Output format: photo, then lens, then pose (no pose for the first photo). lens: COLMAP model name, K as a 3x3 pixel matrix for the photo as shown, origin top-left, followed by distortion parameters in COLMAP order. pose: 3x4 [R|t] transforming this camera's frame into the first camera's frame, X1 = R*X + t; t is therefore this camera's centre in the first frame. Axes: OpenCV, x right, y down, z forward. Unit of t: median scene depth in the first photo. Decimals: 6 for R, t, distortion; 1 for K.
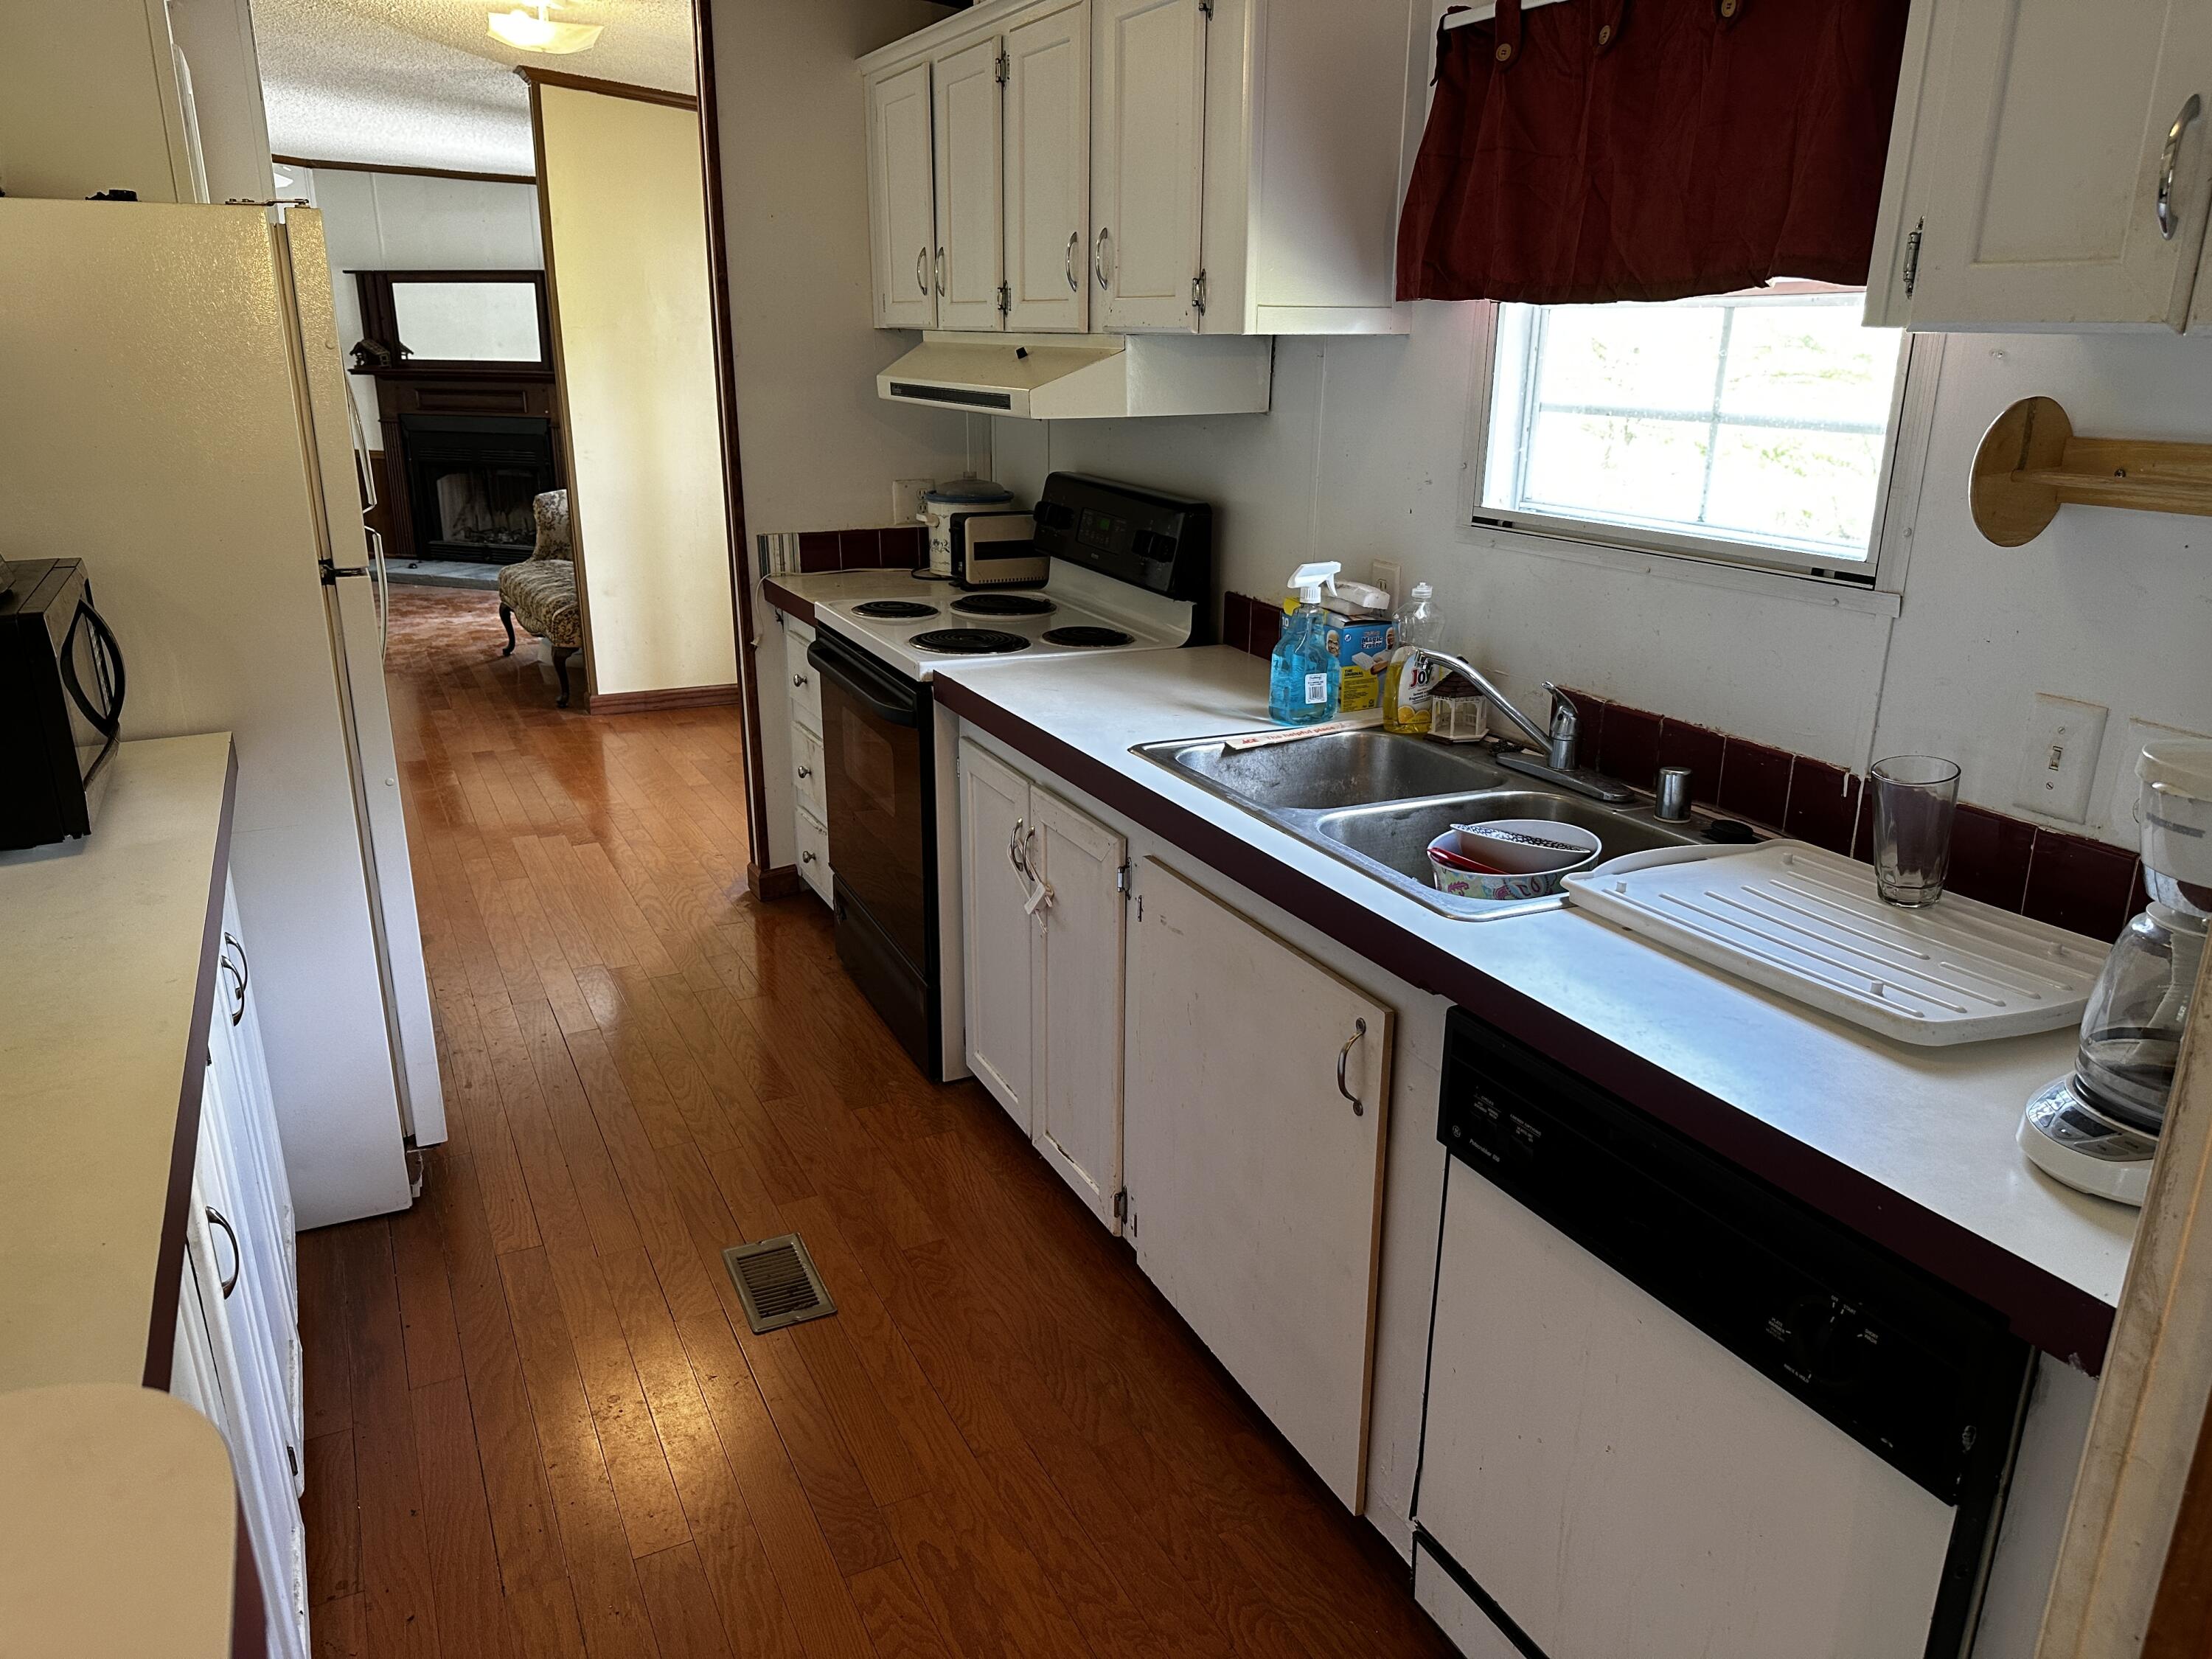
lens RADIAL K [[1542.2, 0, 1092.7], [0, 1542.2, 833.9], [0, 0, 1]] dist [0.160303, -0.272880]
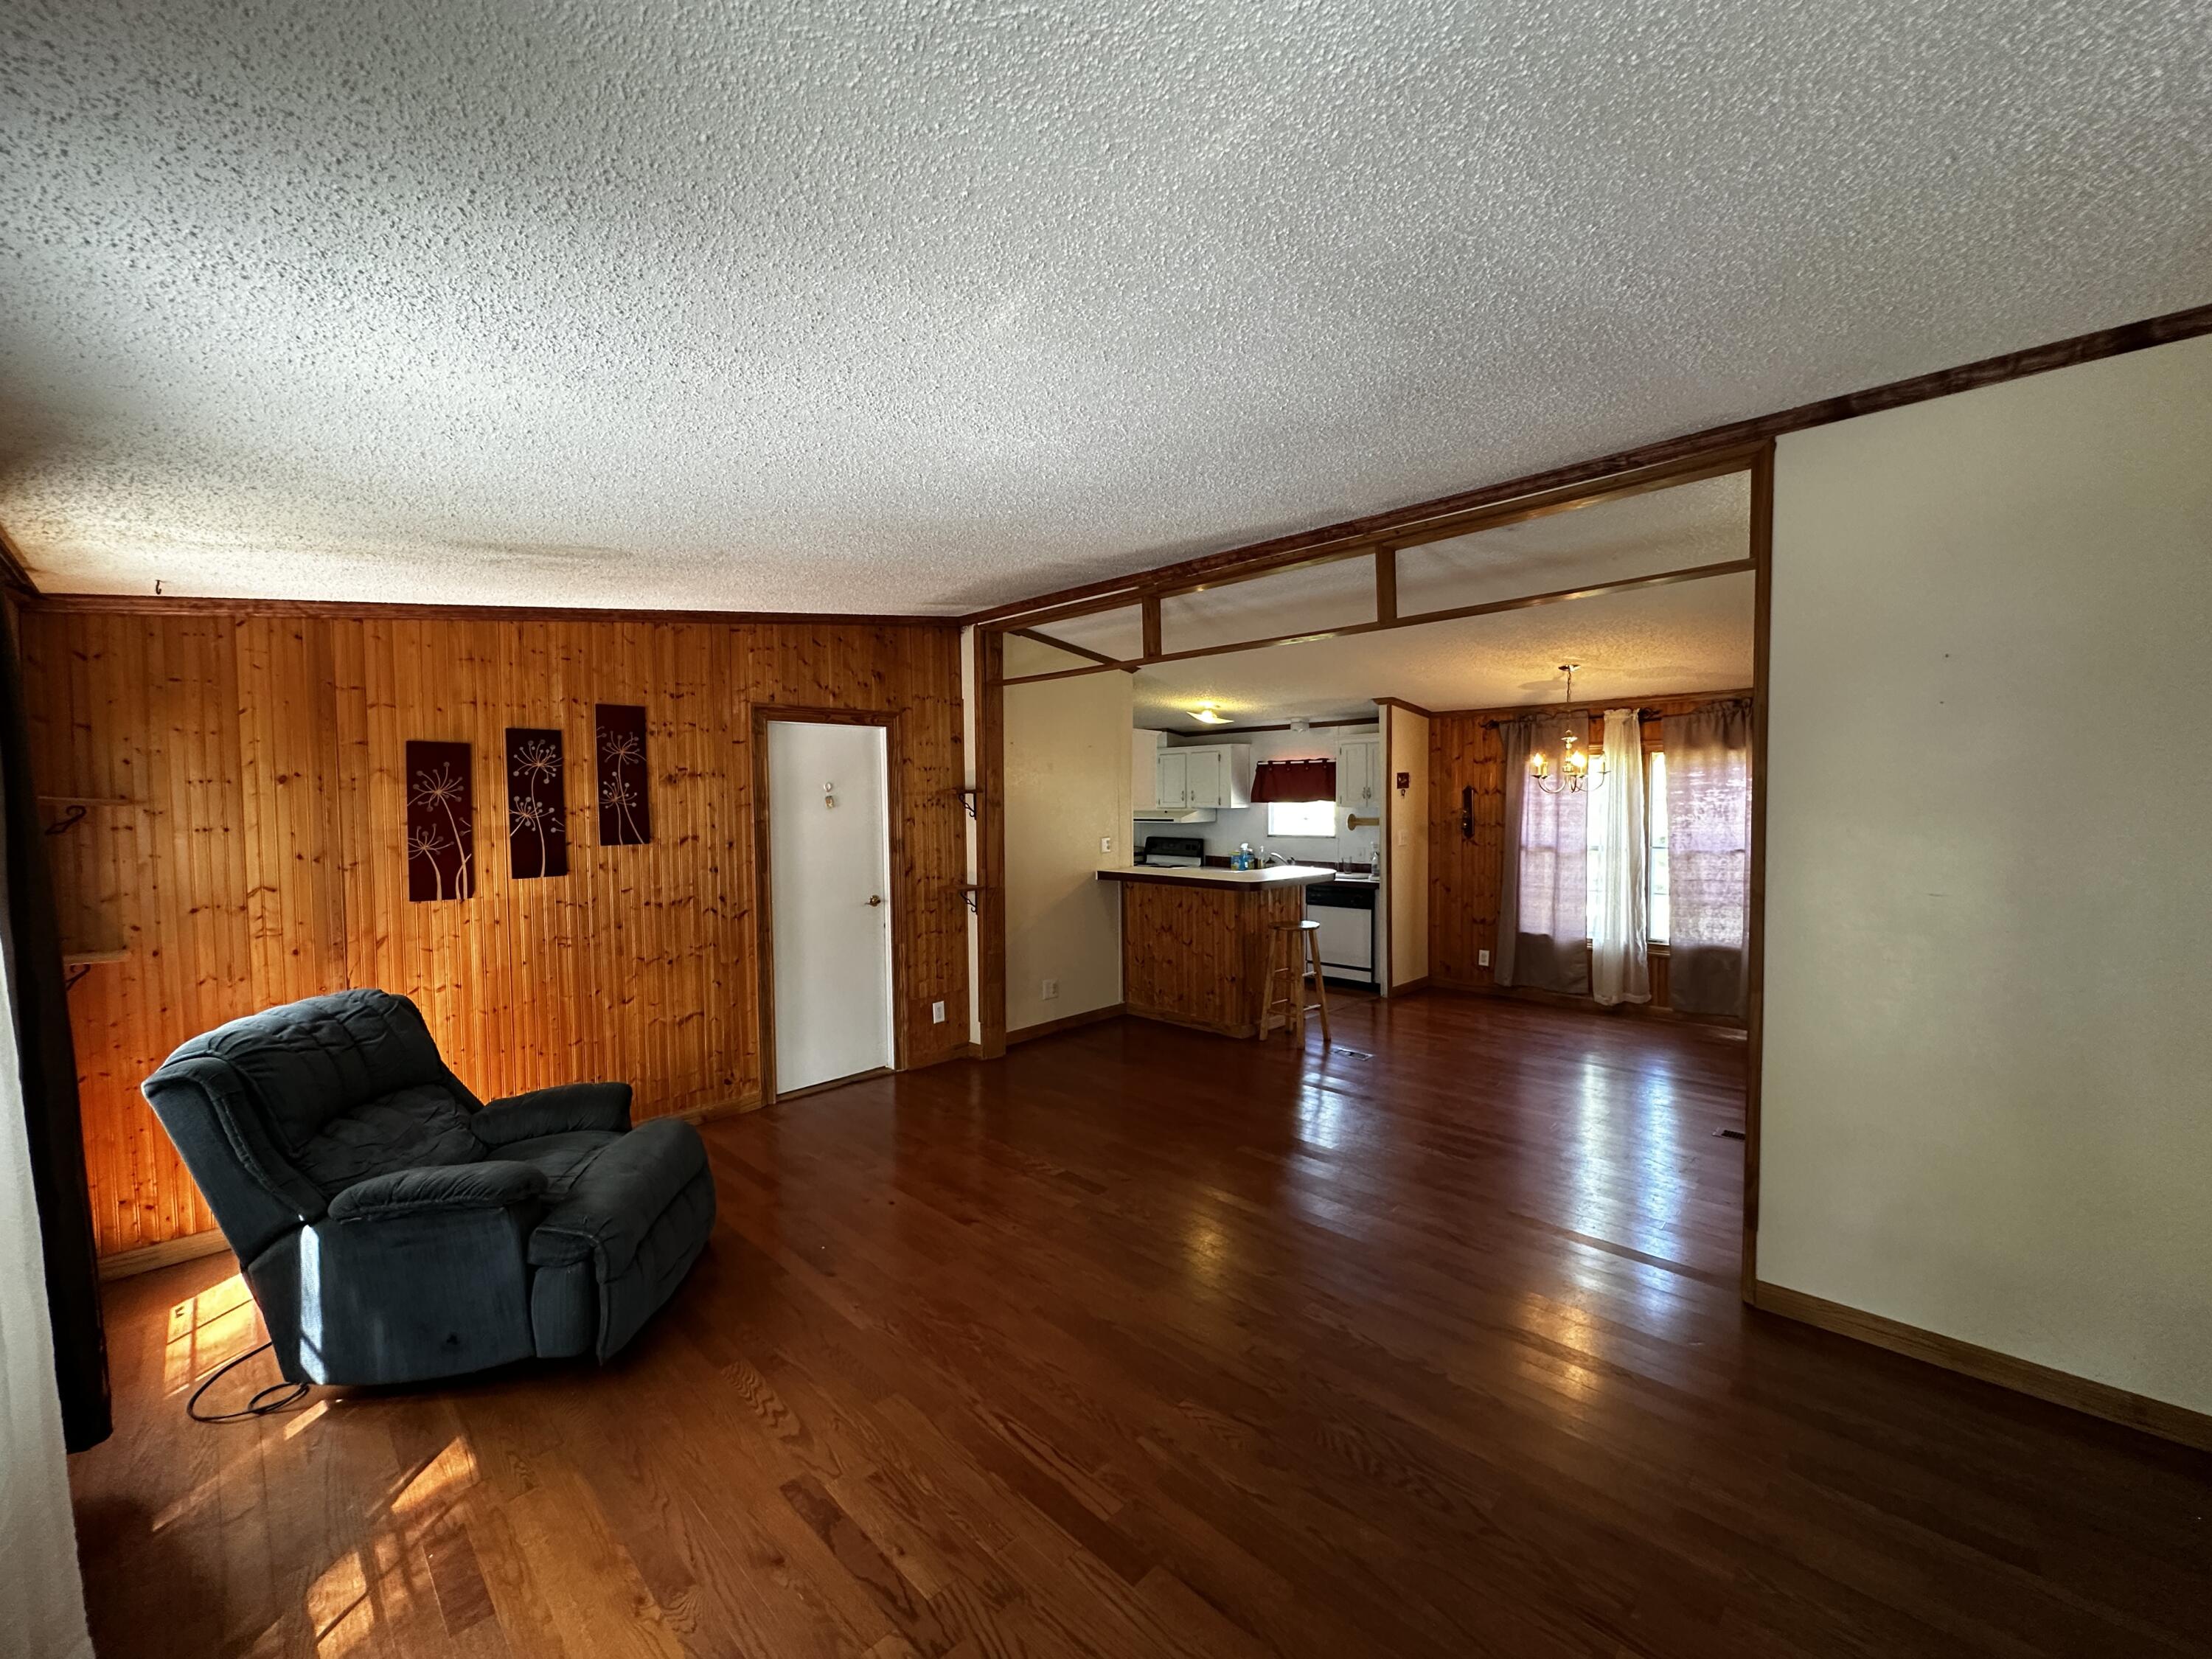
lens RADIAL K [[900.1, 0, 1106.0], [0, 900.1, 829.5], [0, 0, 1]] dist [0.001134, 0.000121]
pose [[0.939102, -0.026793, 0.342592, -1.472169], [0.120300, 0.959502, -0.254722, 0.563084], [-0.321892, 0.280424, 0.904294, -1.881651]]
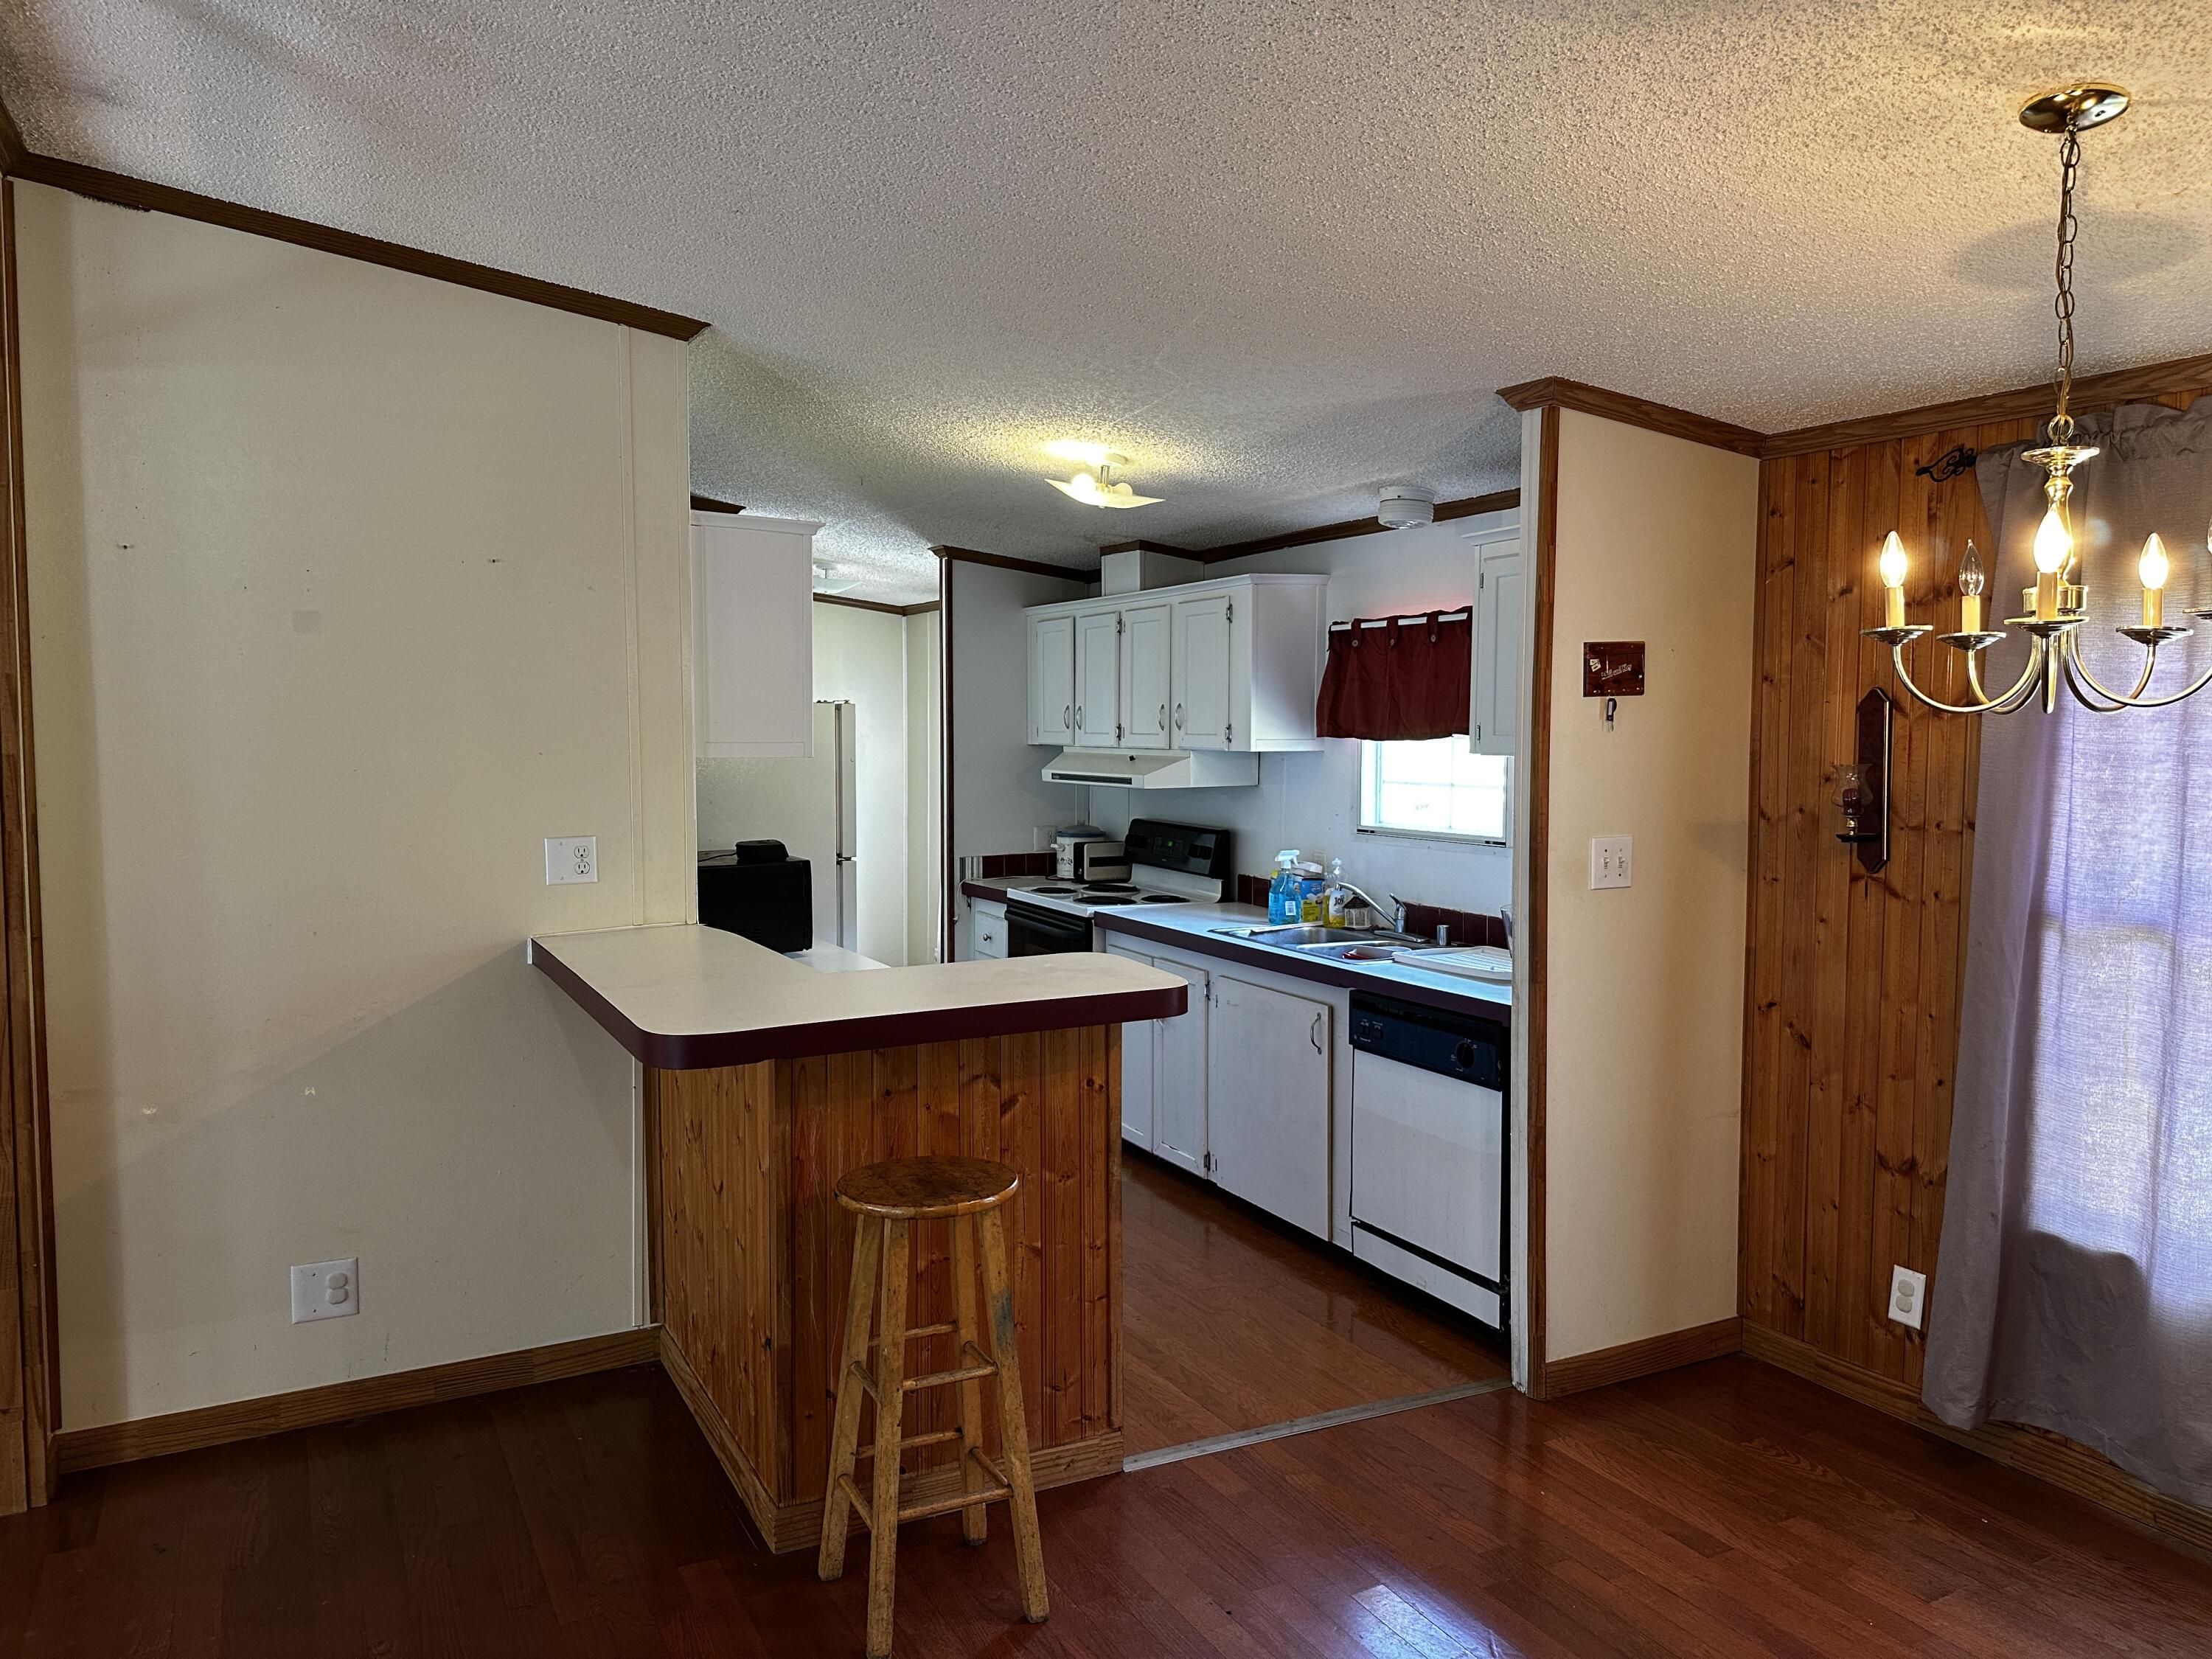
lens RADIAL K [[1542.2, 0, 1092.7], [0, 1542.2, 833.9], [0, 0, 1]] dist [0.160303, -0.272880]
pose [[0.999362, -0.009141, 0.034514, -0.194507], [0.017095, 0.971163, -0.237801, 0.299693], [-0.031345, 0.238240, 0.970700, -1.048937]]
